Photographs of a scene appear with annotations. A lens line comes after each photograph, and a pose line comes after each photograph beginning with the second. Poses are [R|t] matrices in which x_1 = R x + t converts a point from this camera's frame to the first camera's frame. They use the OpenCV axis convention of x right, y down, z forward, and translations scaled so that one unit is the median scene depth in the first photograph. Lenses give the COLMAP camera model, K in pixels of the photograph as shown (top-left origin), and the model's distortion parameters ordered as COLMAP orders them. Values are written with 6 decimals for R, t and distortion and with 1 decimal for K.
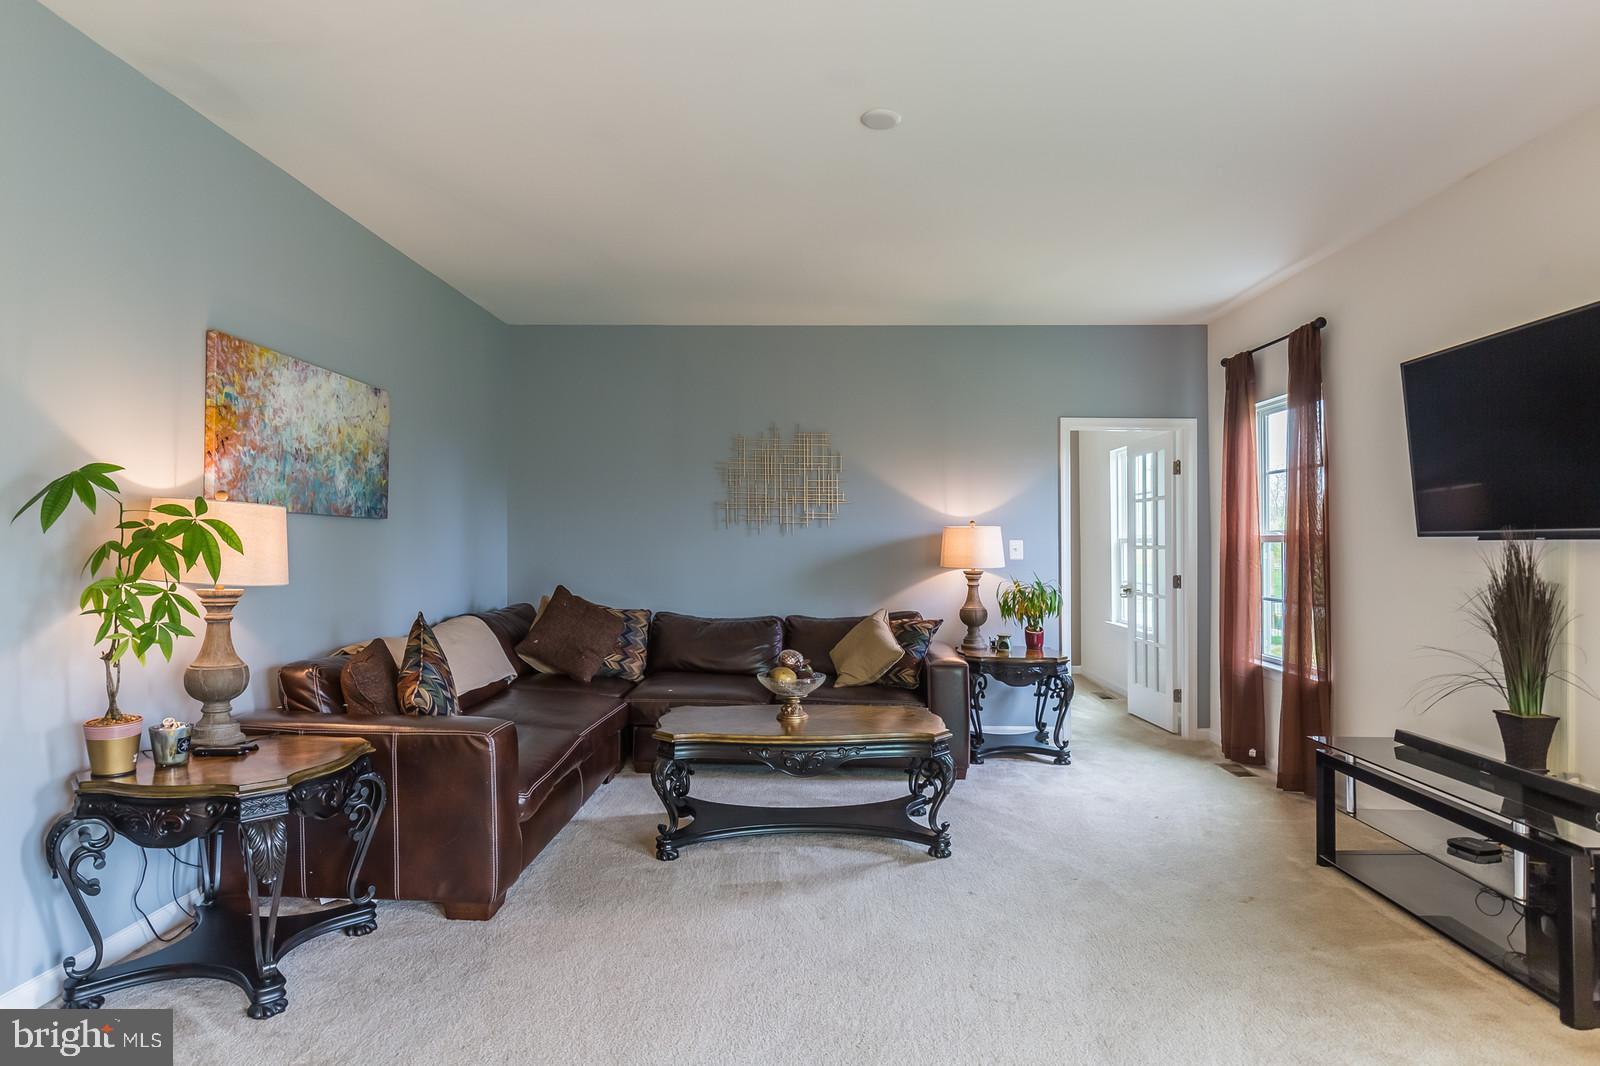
lens RADIAL K [[823.7, 0, 792.1], [0, 823.7, 546.6], [0, 0, 1]] dist [0.016754, -0.000272]
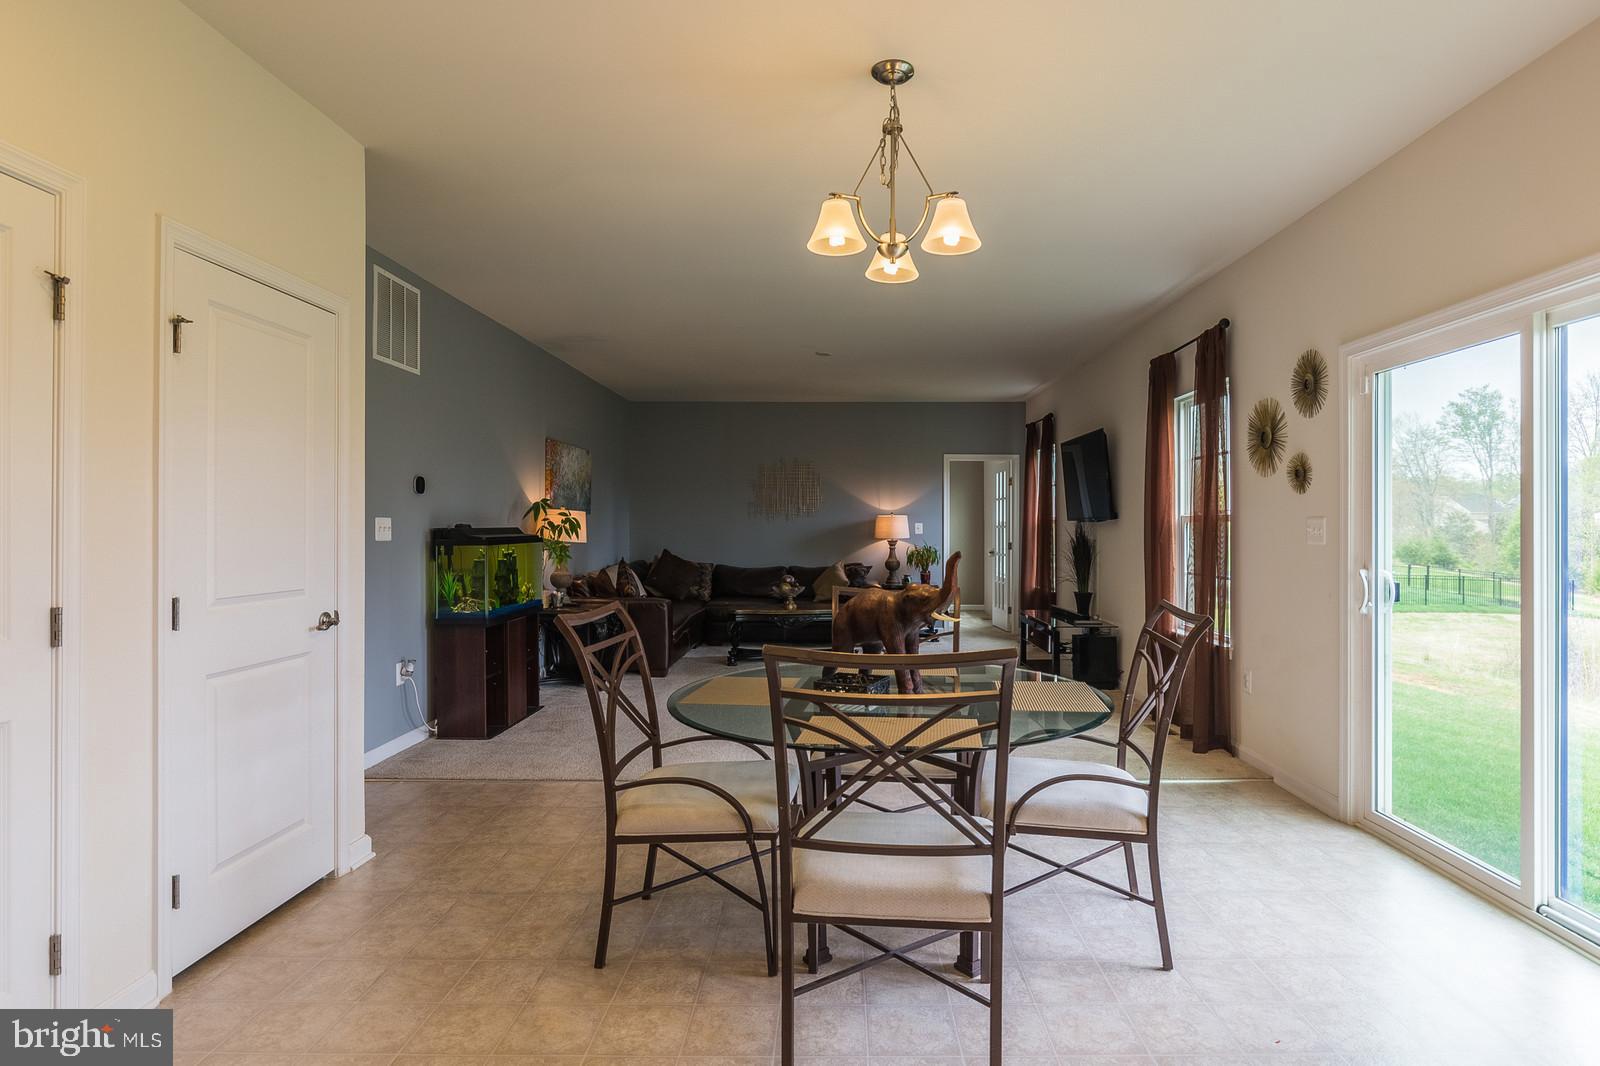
lens RADIAL K [[743.8, 0, 800.0], [0, 743.8, 533.0], [0, 0, 1]] dist [0.022605, 0.000428]
pose [[0.999969, -0.004614, -0.006400, 0.038503], [0.004651, 0.999973, 0.005636, 0.004931], [0.006374, -0.005665, 0.999964, -0.863244]]
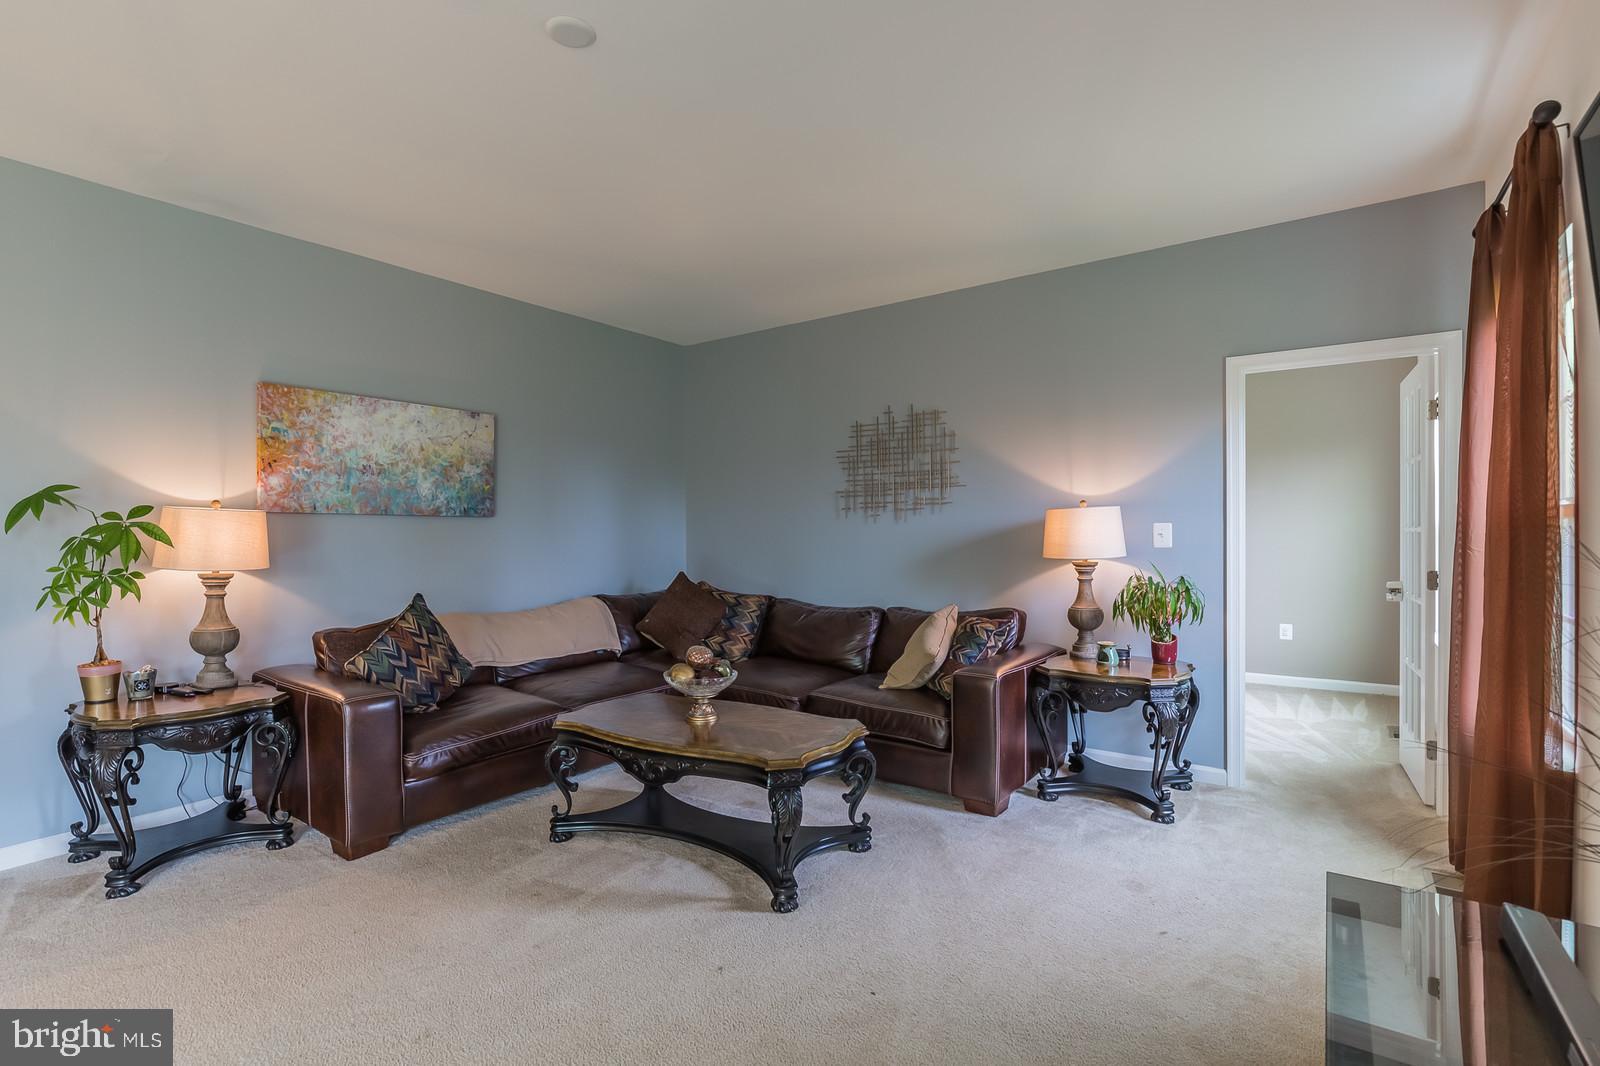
lens RADIAL K [[714.2, 0, 797.8], [0, 714.2, 546.3], [0, 0, 1]] dist [-0.004412, -0.000329]
pose [[0.844794, -0.002937, -0.535083, 0.490210], [0.011346, 0.999858, 0.012426, 0.002914], [0.534971, -0.016569, 0.844708, 0.350444]]
